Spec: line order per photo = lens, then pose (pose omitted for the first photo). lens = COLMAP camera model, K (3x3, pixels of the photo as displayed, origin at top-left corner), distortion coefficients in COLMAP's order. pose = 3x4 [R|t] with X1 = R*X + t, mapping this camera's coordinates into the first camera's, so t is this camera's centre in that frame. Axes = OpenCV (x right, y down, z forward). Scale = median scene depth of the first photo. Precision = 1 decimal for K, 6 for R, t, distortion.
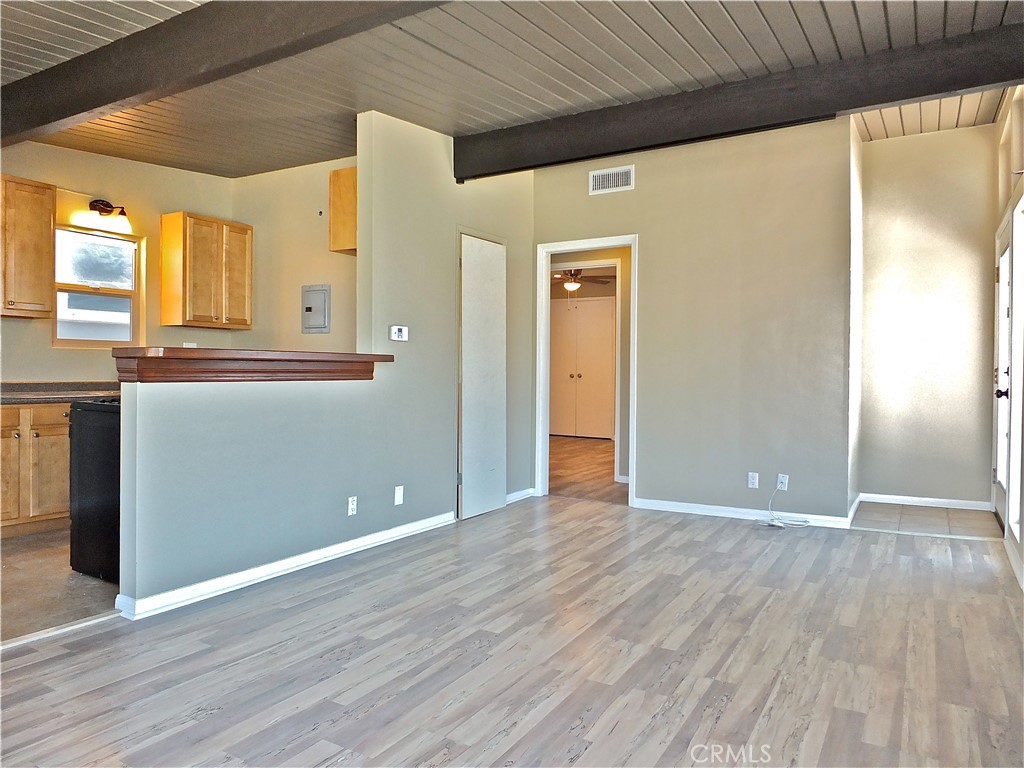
lens RADIAL K [[691.5, 0, 519.0], [0, 691.5, 384.6], [0, 0, 1]] dist [-0.046161, 0.021814]
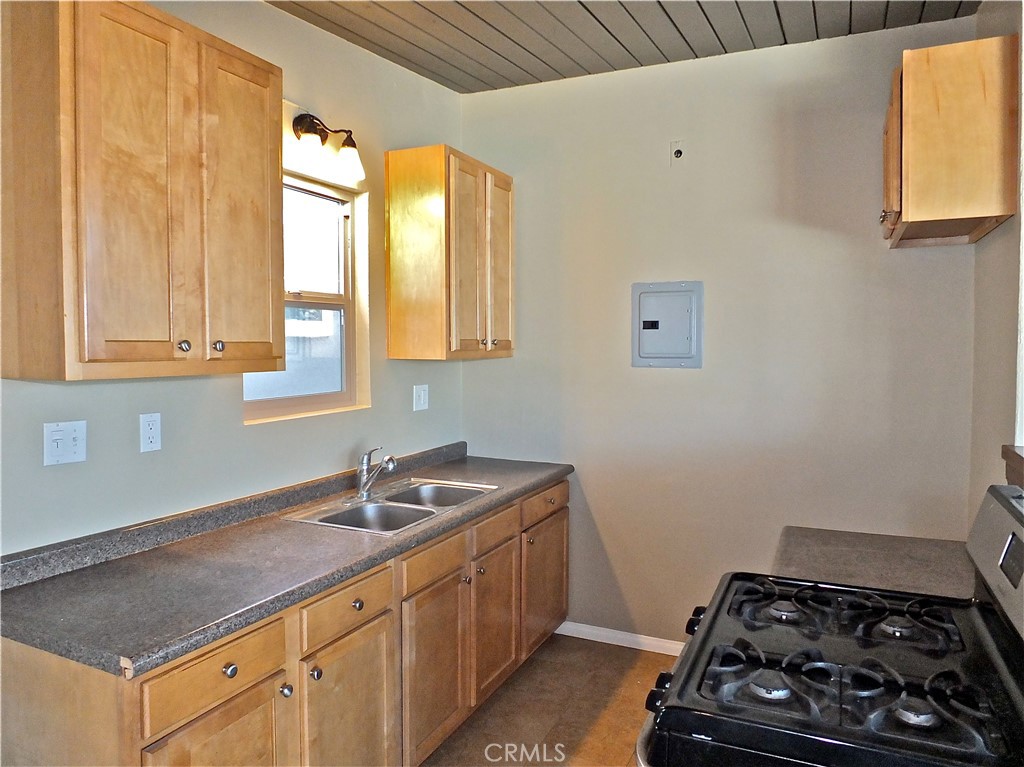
lens RADIAL K [[702.8, 0, 512.0], [0, 702.8, 383.5], [0, 0, 1]] dist [-0.048037, 0.022337]
pose [[0.996461, -0.018184, 0.082063, -0.636964], [0.015199, 0.999205, 0.036852, -0.114991], [-0.082668, -0.035475, 0.995946, 0.592056]]
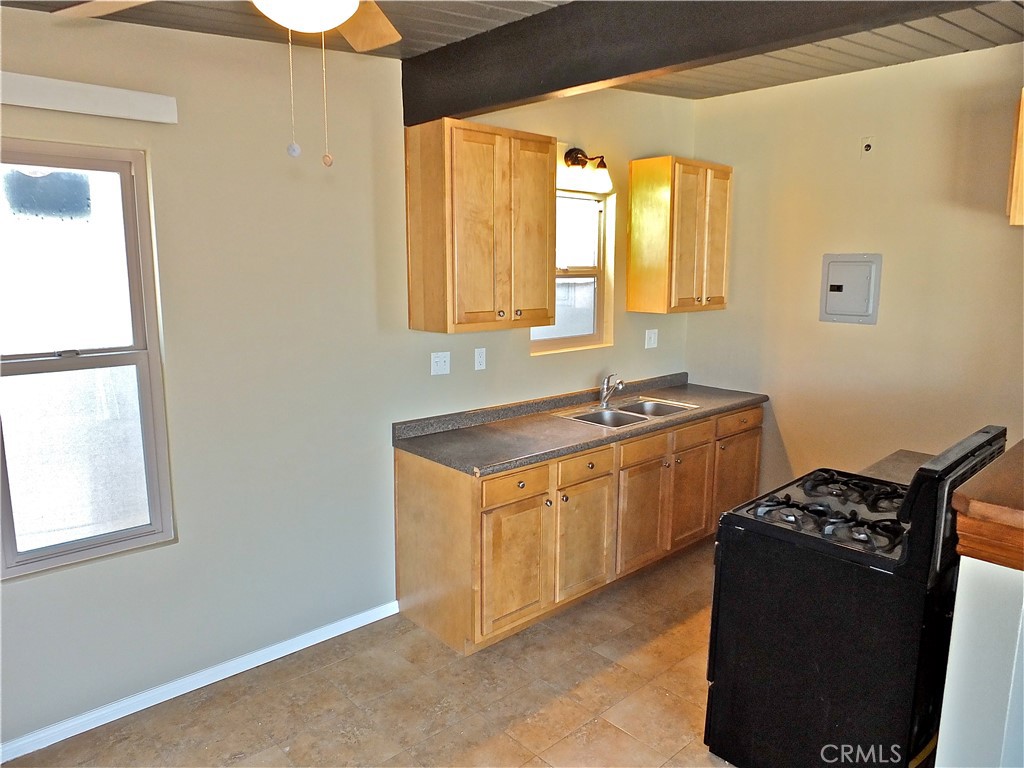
lens RADIAL K [[696.5, 0, 515.3], [0, 696.5, 384.0], [0, 0, 1]] dist [-0.037852, 0.008551]
pose [[0.955213, 0.035039, -0.293836, -0.556823], [0.007638, 0.989715, 0.142852, -0.157980], [0.295820, -0.138698, 0.945121, 0.298390]]
